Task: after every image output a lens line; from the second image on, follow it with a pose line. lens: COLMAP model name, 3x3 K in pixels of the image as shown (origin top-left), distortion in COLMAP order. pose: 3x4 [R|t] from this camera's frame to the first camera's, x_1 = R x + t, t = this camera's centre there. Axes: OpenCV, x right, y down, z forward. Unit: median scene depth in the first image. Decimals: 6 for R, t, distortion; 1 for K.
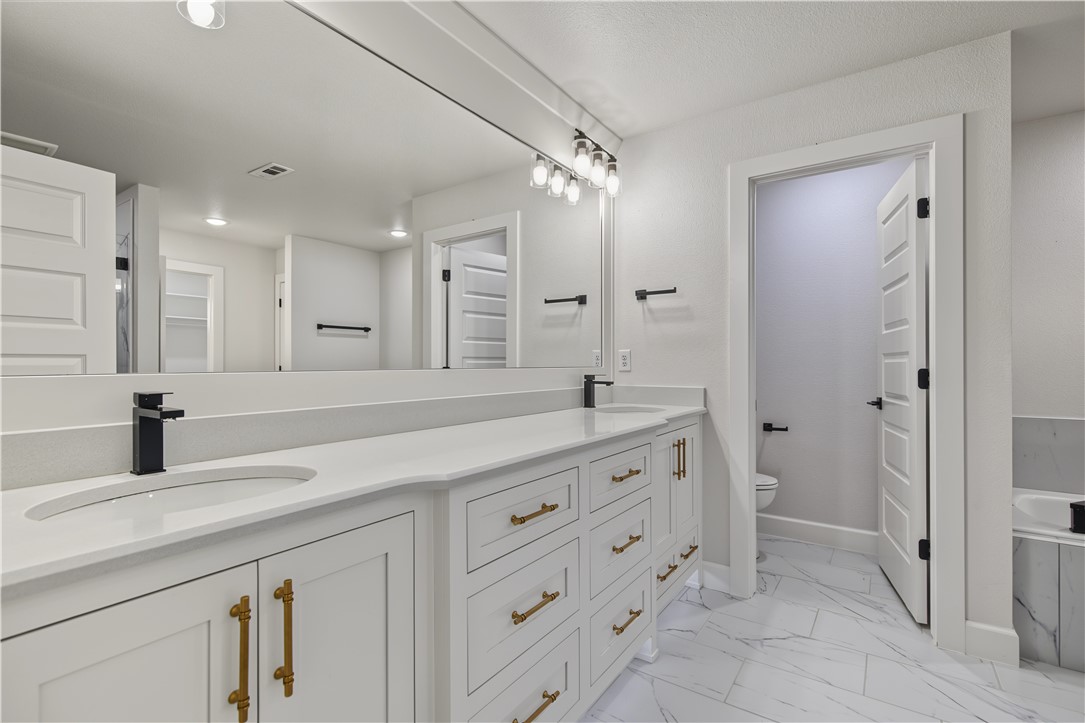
lens RADIAL K [[497.5, 0, 555.4], [0, 497.5, 366.1], [0, 0, 1]] dist [0.000294, 0.000002]
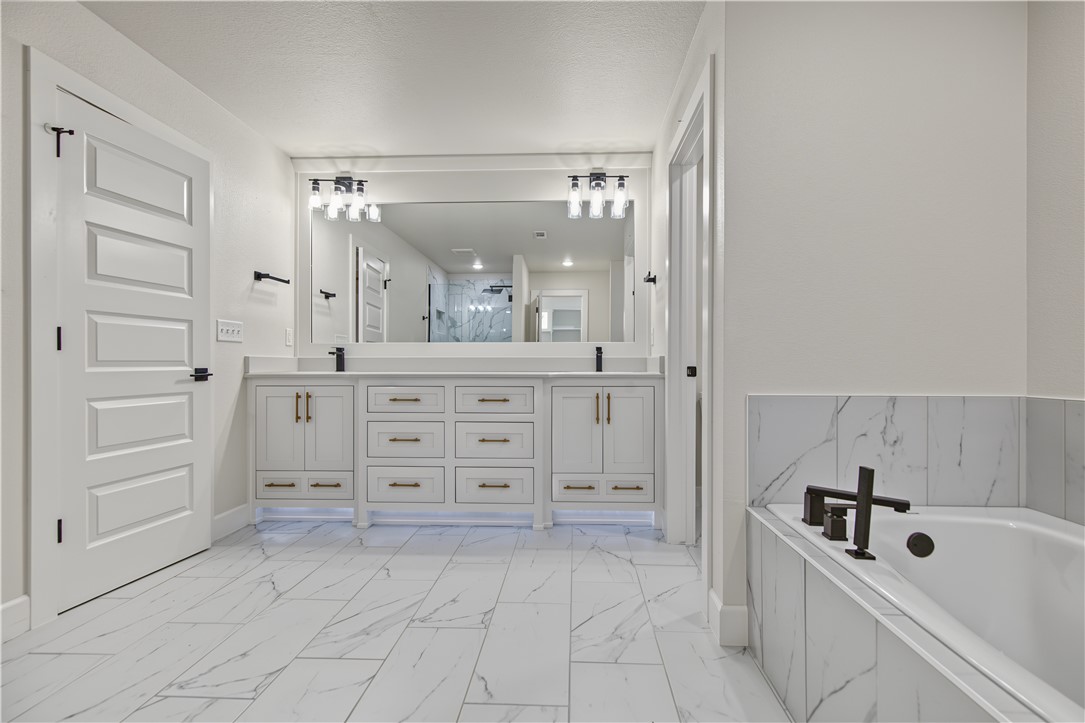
lens RADIAL K [[497.5, 0, 555.4], [0, 497.5, 366.1], [0, 0, 1]] dist [0.000294, 0.000002]
pose [[0.527239, 0.005794, -0.849697, 1.458296], [-0.004384, 0.999982, 0.004098, 0.081734], [0.849706, 0.001564, 0.527255, 0.239359]]
